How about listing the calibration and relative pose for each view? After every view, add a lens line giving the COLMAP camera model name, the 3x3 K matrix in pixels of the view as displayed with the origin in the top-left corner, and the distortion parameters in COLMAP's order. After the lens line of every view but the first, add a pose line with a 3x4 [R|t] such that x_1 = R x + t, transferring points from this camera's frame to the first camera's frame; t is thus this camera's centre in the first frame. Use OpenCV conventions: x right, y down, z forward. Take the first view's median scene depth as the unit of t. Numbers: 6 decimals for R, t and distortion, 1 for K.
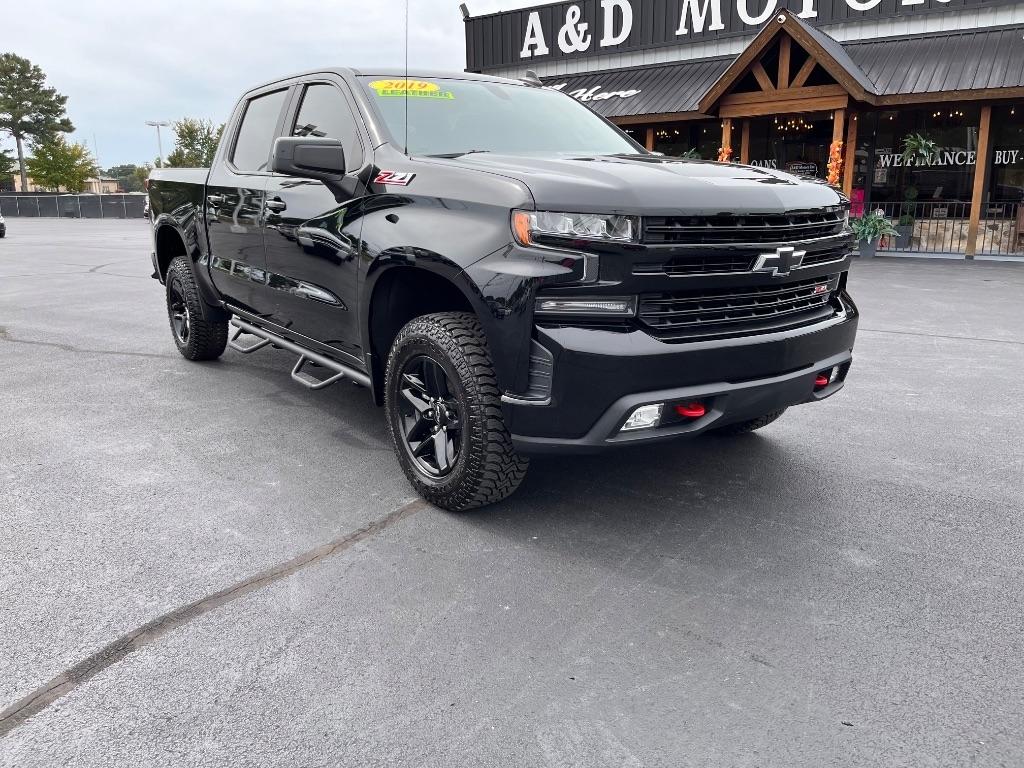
lens RADIAL K [[775.8, 0, 506.2], [0, 775.8, 378.1], [0, 0, 1]] dist [0.077387, -0.109243]
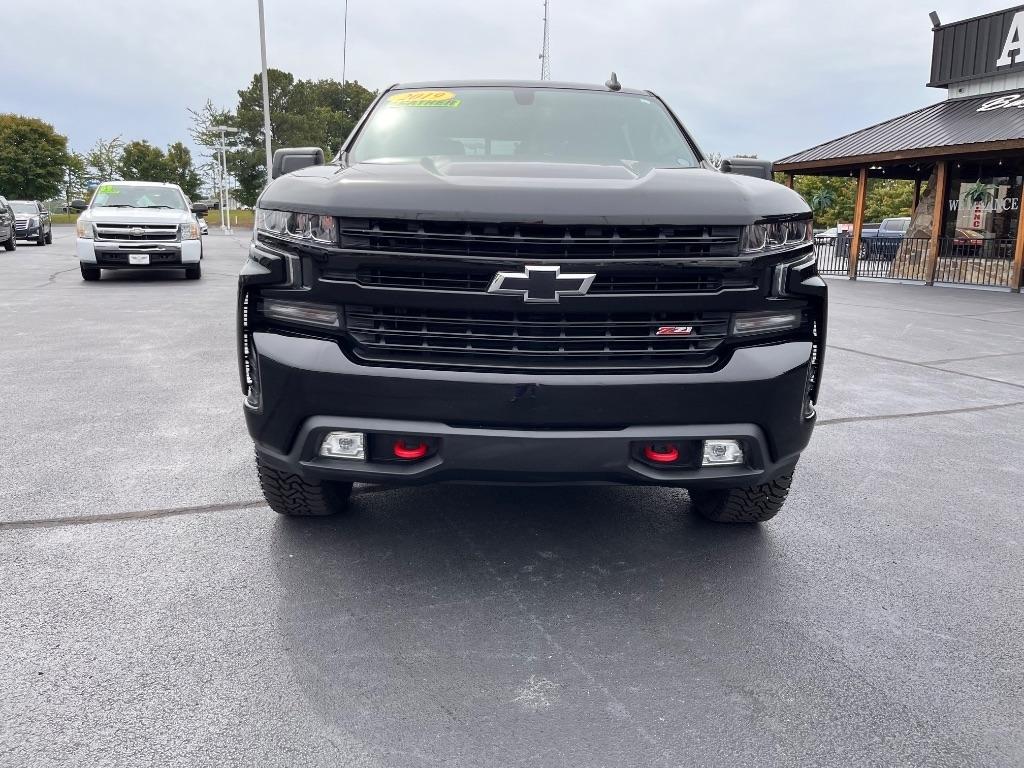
lens RADIAL K [[775.8, 0, 506.2], [0, 775.8, 378.1], [0, 0, 1]] dist [0.077387, -0.109243]
pose [[0.815860, 0.135863, -0.562061, 0.121177], [-0.157446, 0.987475, 0.010154, -0.009309], [0.556401, 0.080210, 0.827033, 0.055167]]
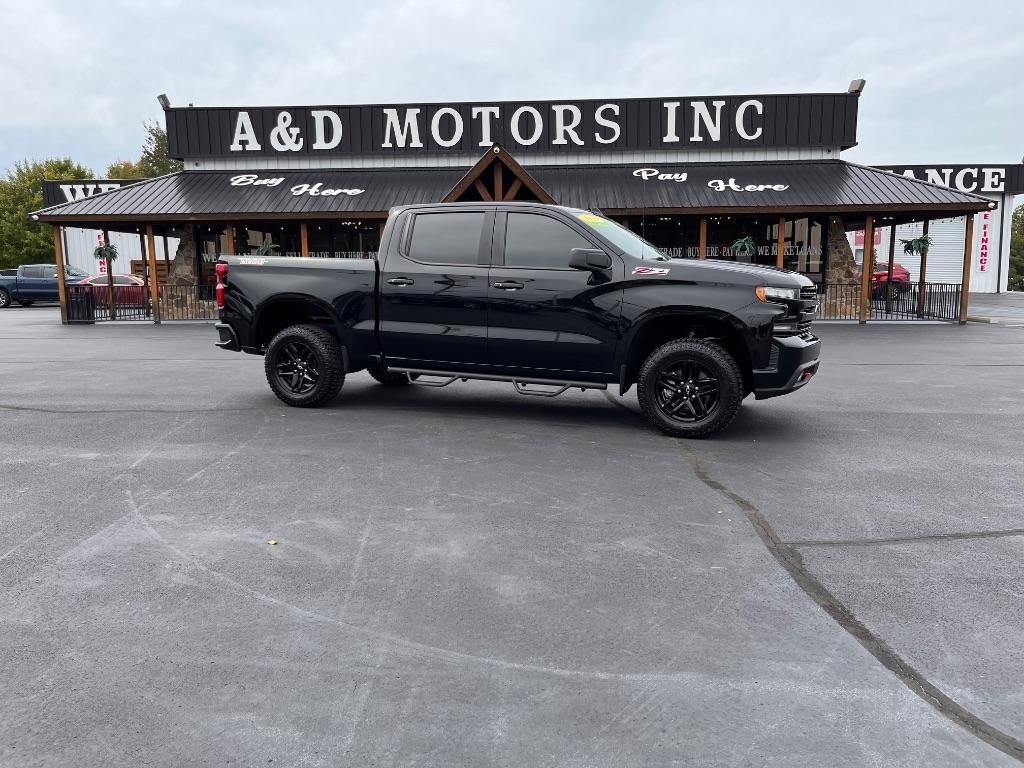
lens RADIAL K [[775.8, 0, 506.2], [0, 775.8, 378.1], [0, 0, 1]] dist [0.077387, -0.109243]
pose [[0.849776, -0.066774, 0.522898, -0.279760], [0.118223, 0.990818, -0.065600, 0.016901], [-0.513716, 0.117564, 0.849867, -0.080024]]
